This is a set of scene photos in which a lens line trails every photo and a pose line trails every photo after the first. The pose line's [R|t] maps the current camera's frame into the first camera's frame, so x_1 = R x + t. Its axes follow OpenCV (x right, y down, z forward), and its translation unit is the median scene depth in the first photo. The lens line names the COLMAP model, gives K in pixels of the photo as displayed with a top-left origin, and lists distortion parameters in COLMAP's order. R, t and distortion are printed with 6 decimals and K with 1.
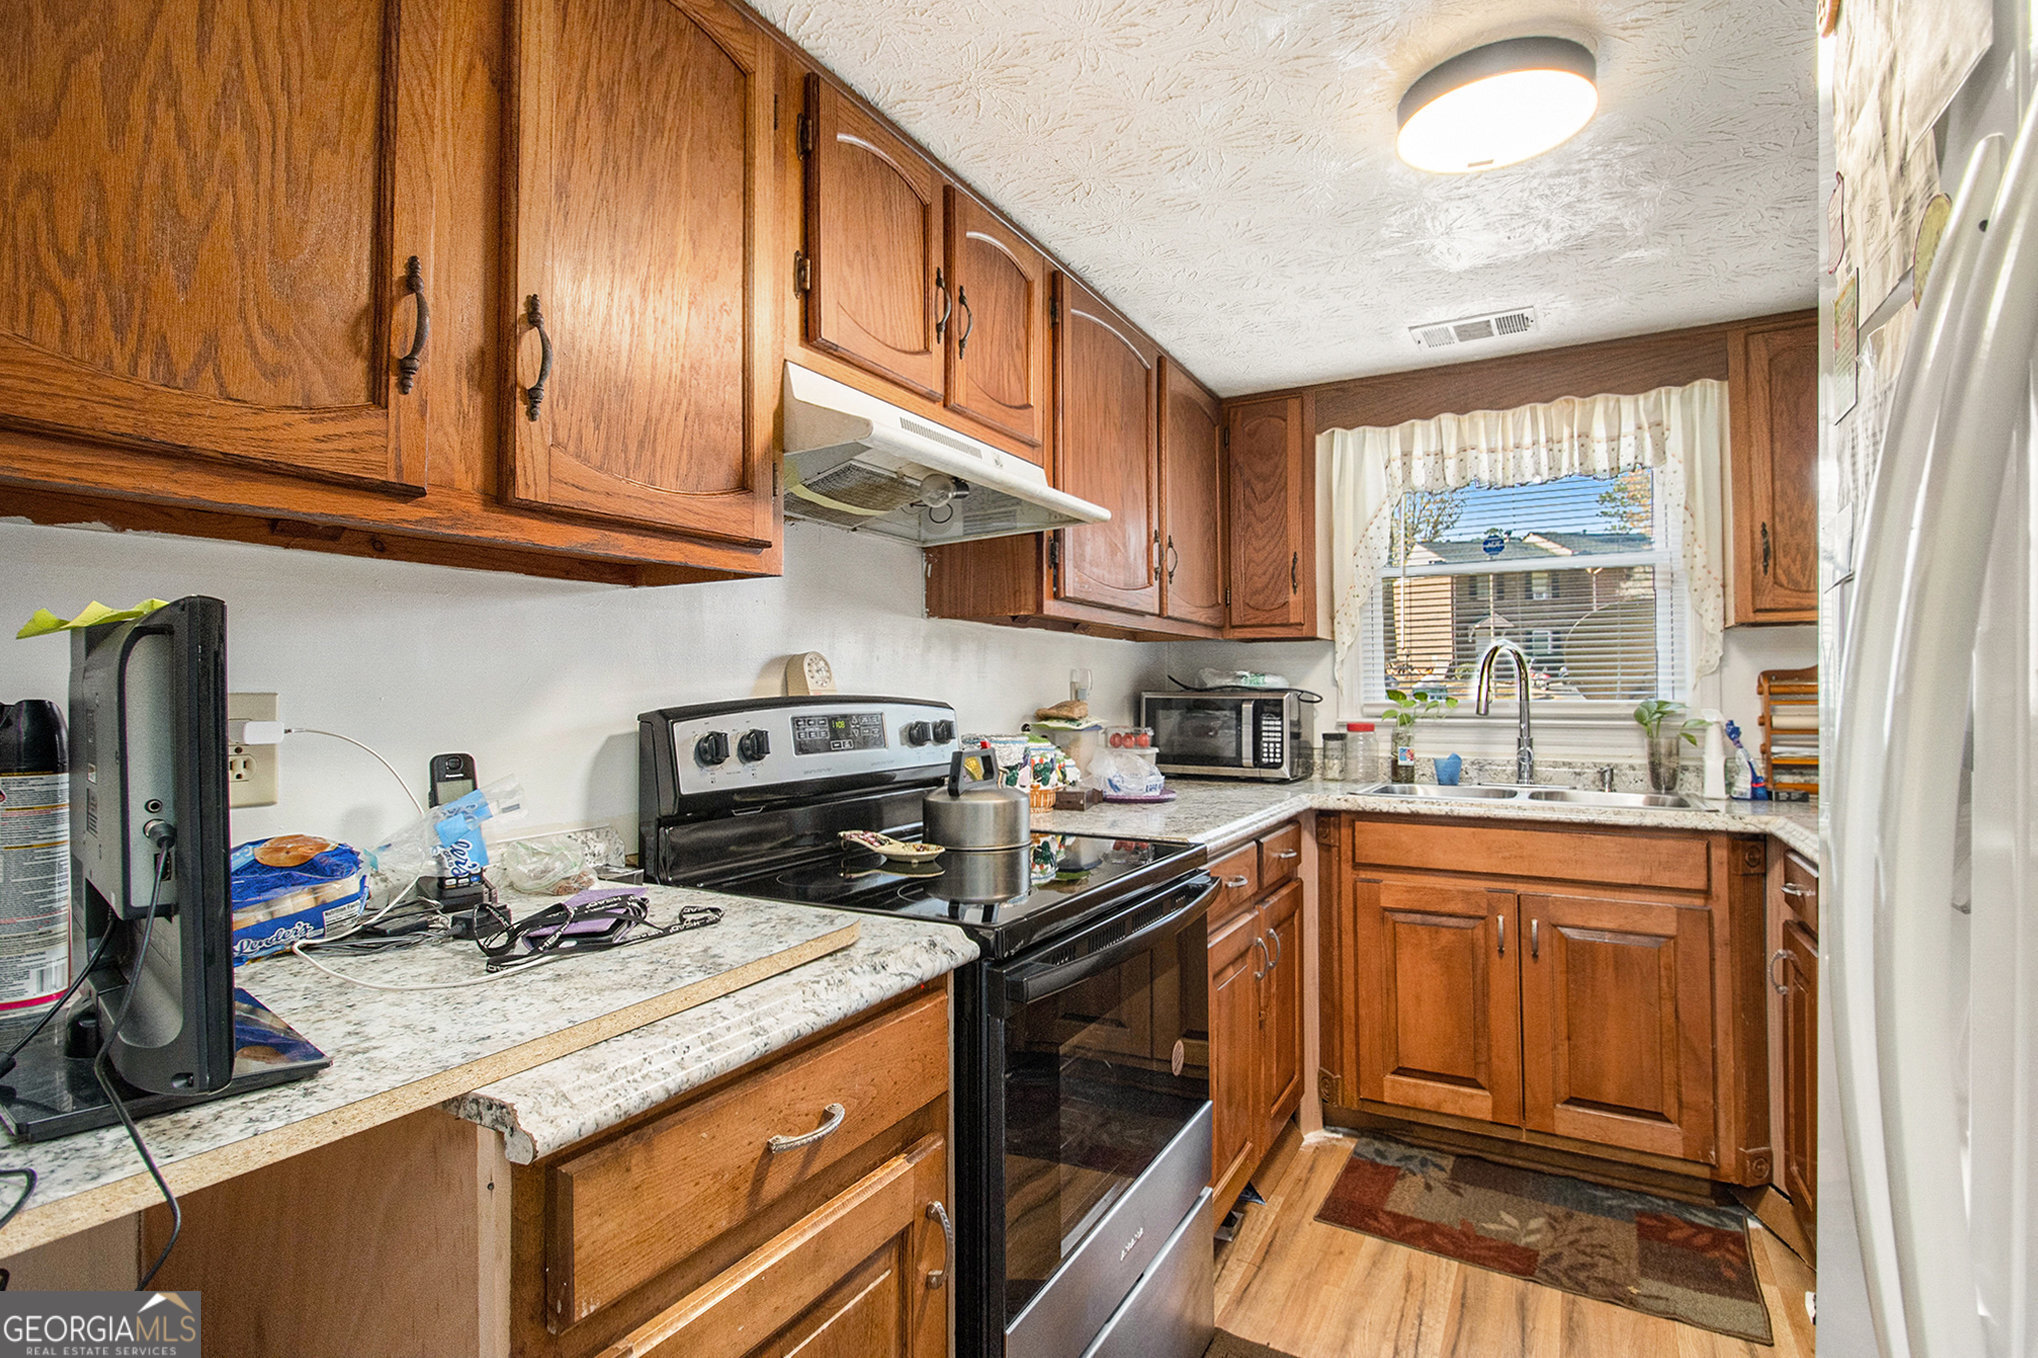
lens RADIAL K [[939.6, 0, 1019.0], [0, 939.6, 679.0], [0, 0, 1]] dist [0.021010, -0.022546]
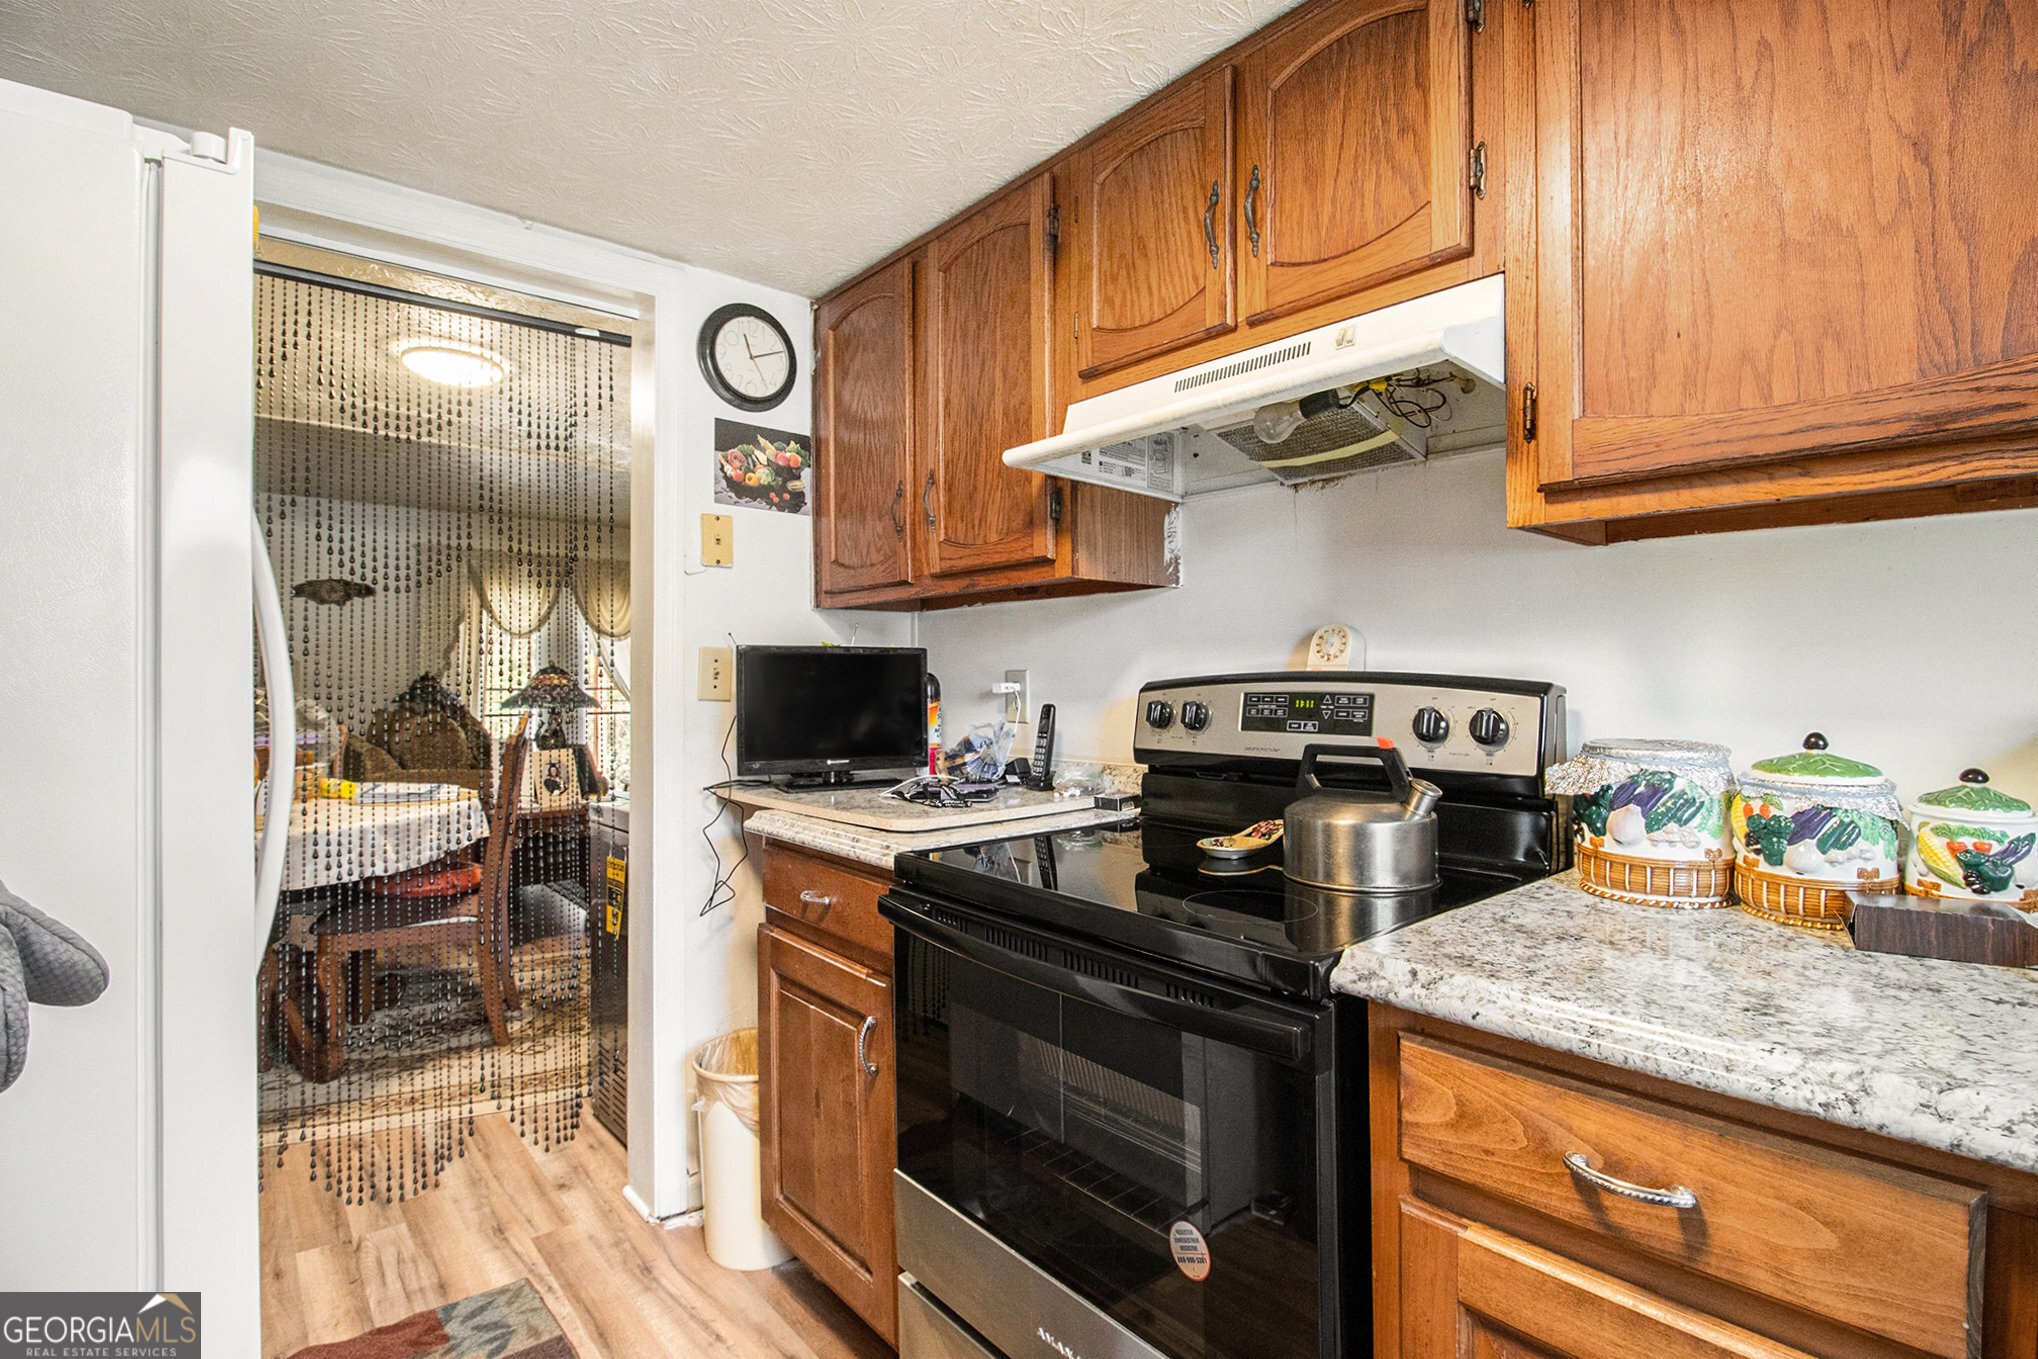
lens RADIAL K [[981.0, 0, 1091.7], [0, 981.0, 672.8], [0, 0, 1]] dist [0.023803, -0.032996]
pose [[-0.292009, 0.002651, -0.956412, 0.628603], [0.018876, 0.999817, -0.002992, 0.014358], [0.956229, -0.018927, -0.292006, 0.883342]]
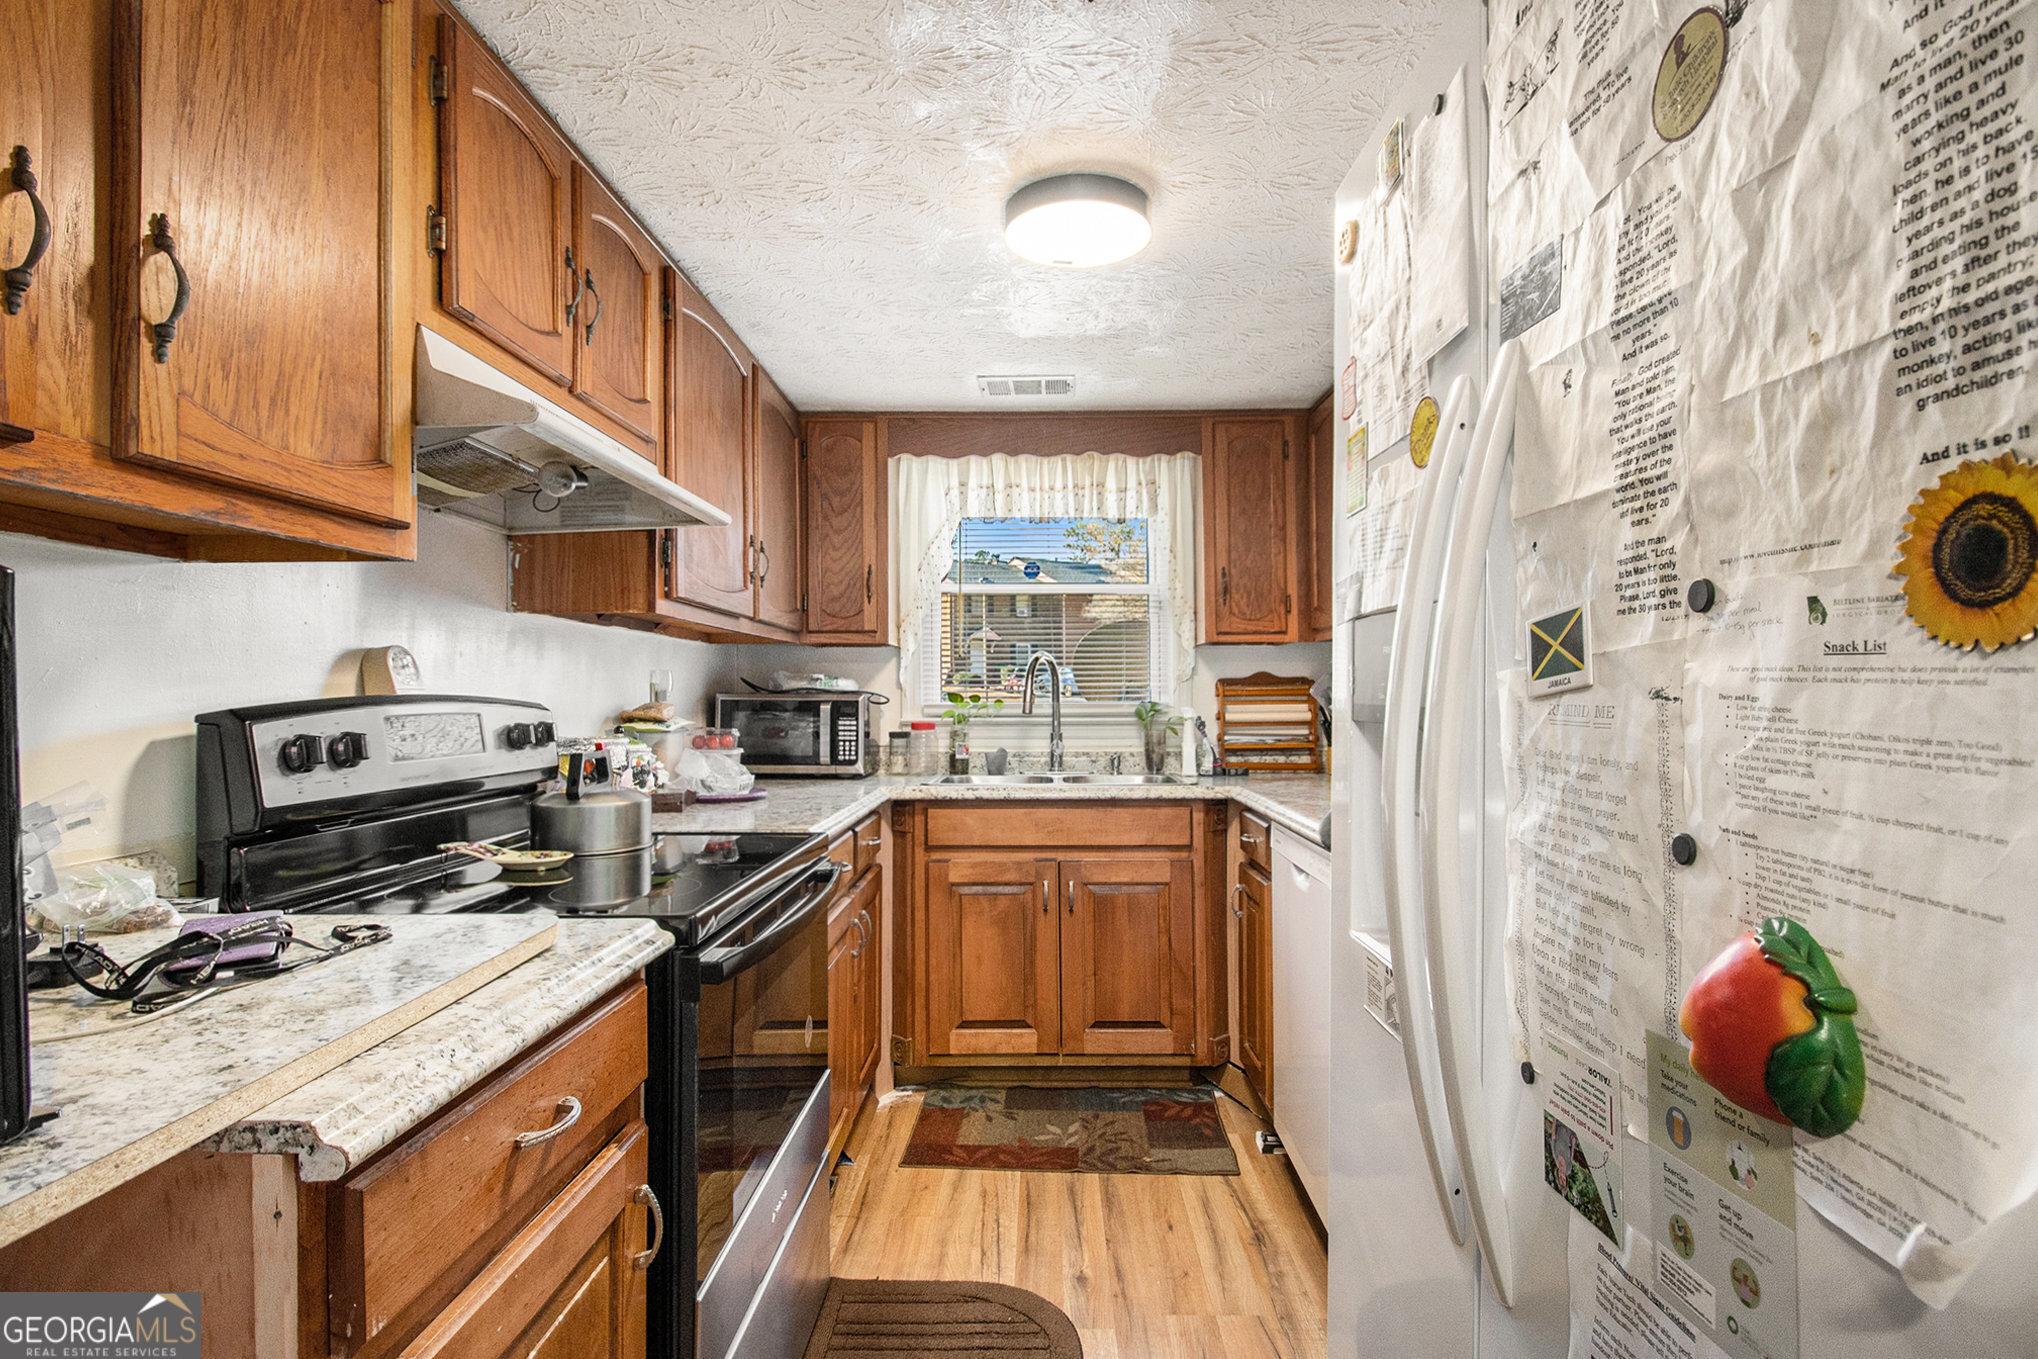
lens RADIAL K [[942.2, 0, 980.0], [0, 942.2, 691.7], [0, 0, 1]] dist [0.002571, -0.009225]
pose [[0.895772, 0.003665, 0.444499, -0.103848], [-0.007313, 0.999952, 0.006493, 0.004397], [-0.444454, -0.009067, 0.895756, -0.035467]]
